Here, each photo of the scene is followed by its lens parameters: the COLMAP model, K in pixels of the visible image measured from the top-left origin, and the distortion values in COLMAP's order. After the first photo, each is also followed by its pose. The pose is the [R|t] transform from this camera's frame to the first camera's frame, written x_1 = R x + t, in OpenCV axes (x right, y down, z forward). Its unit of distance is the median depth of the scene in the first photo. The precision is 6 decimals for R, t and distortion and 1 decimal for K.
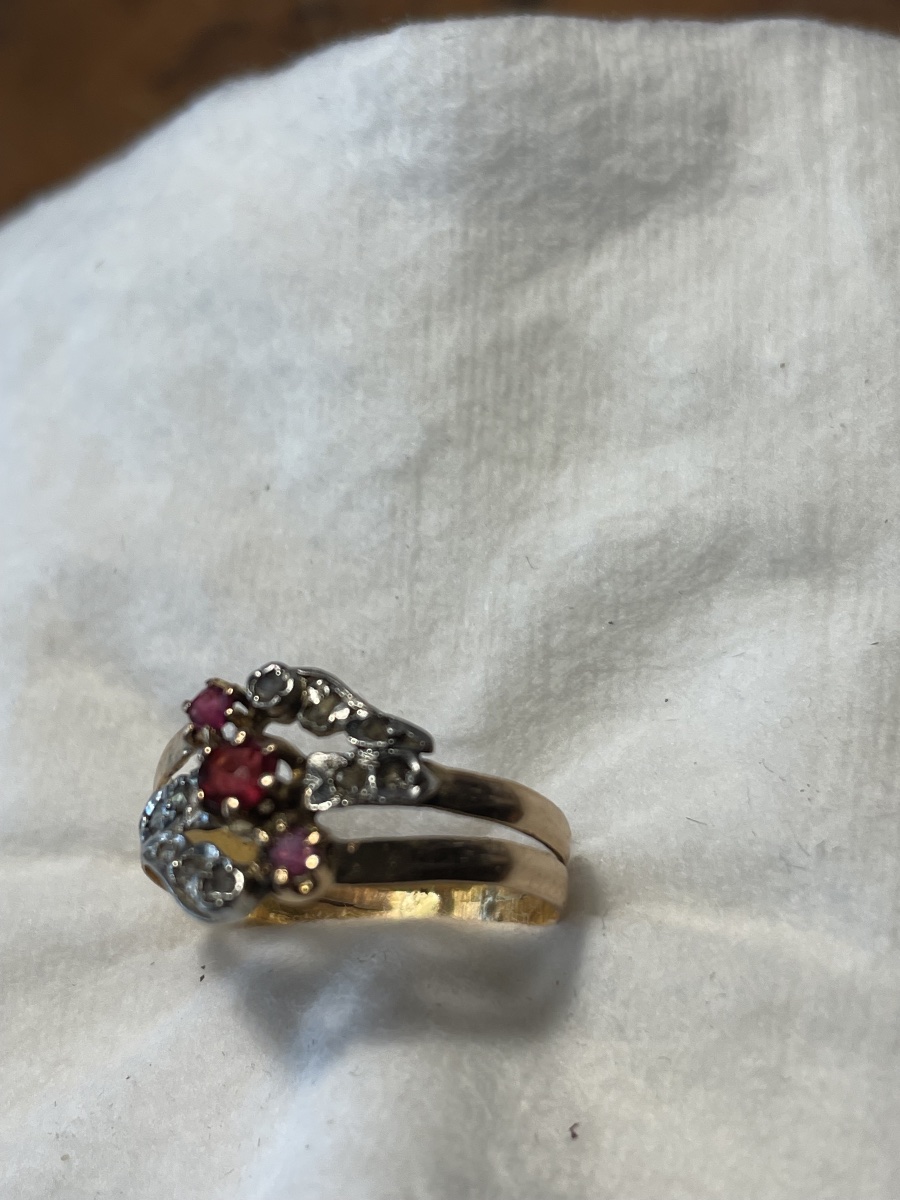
lens RADIAL K [[1794.8, 0, 450.0], [0, 1794.8, 600.0], [0, 0, 1]] dist [0.262352, -0.821019]
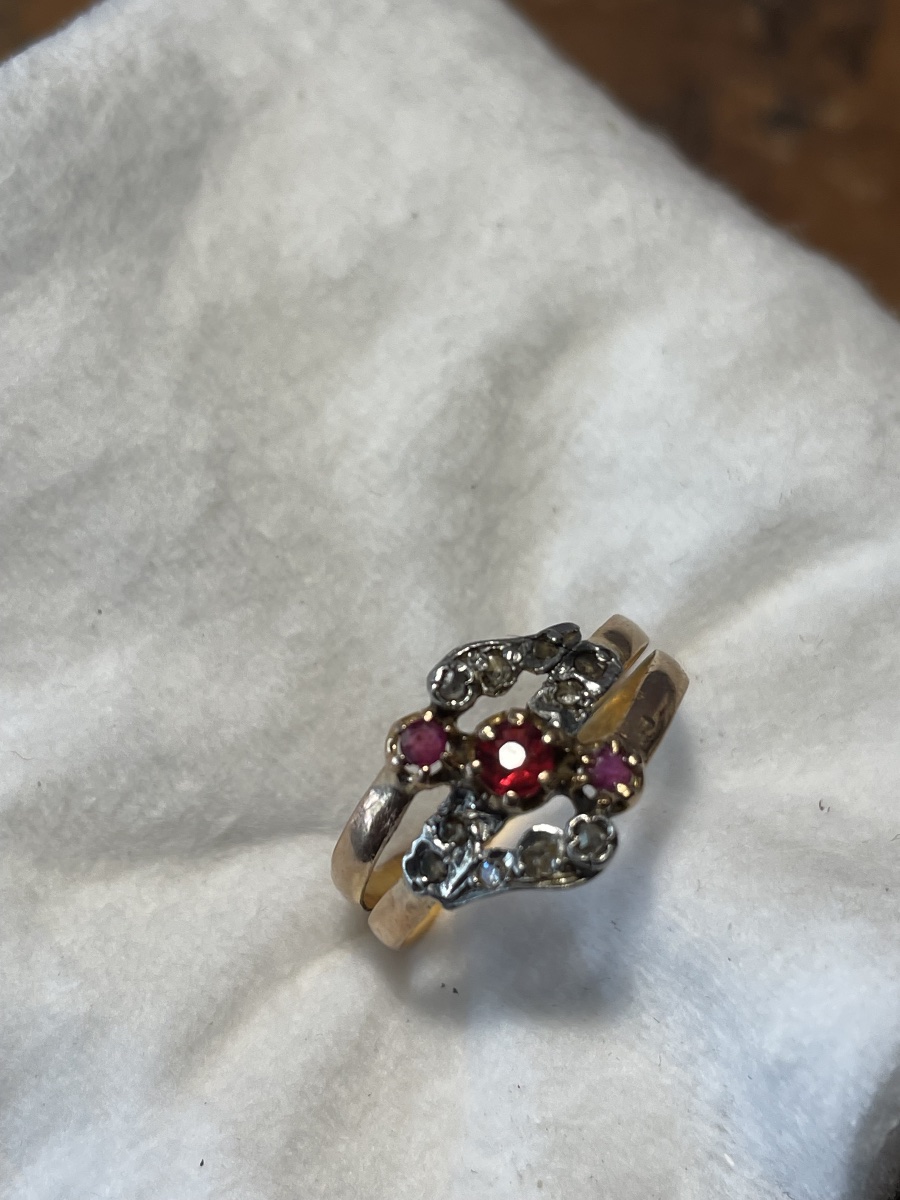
lens RADIAL K [[1794.8, 0, 450.0], [0, 1794.8, 600.0], [0, 0, 1]] dist [0.262352, -0.821019]
pose [[0.619030, -0.614585, 0.488965, -0.470046], [0.598068, 0.772425, 0.213715, -0.167545], [-0.509035, 0.160138, 0.845718, 0.100059]]
